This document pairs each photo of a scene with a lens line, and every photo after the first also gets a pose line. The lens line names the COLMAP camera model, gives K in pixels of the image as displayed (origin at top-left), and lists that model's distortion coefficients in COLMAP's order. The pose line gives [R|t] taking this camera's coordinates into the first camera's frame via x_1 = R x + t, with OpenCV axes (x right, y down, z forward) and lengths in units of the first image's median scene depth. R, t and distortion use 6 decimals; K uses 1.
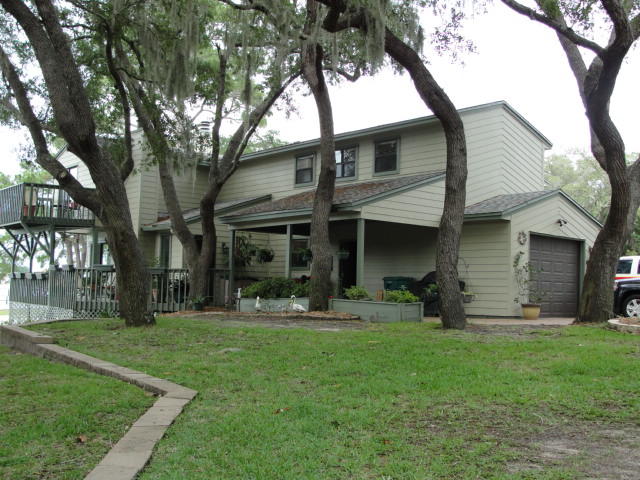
lens RADIAL K [[718.2, 0, 320.0], [0, 718.2, 240.0], [0, 0, 1]] dist [-0.132915, 0.011727]
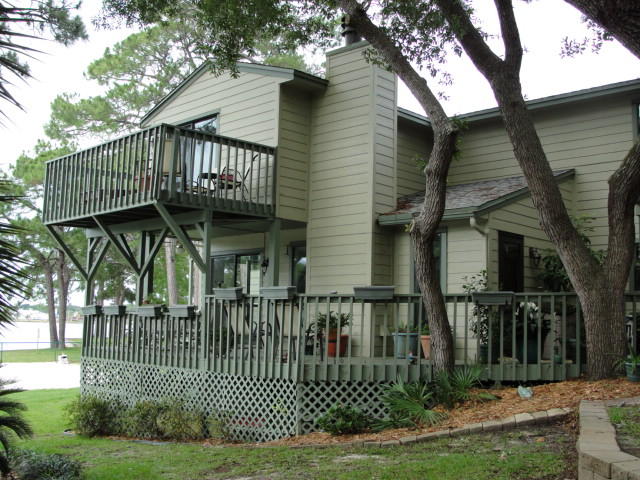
lens RADIAL K [[718.2, 0, 320.0], [0, 718.2, 240.0], [0, 0, 1]] dist [-0.132915, 0.011727]
pose [[0.992503, 0.009063, 0.121881, -0.375947], [-0.004802, 0.999369, -0.035203, 0.017924], [-0.122123, 0.034354, 0.991920, 0.493936]]
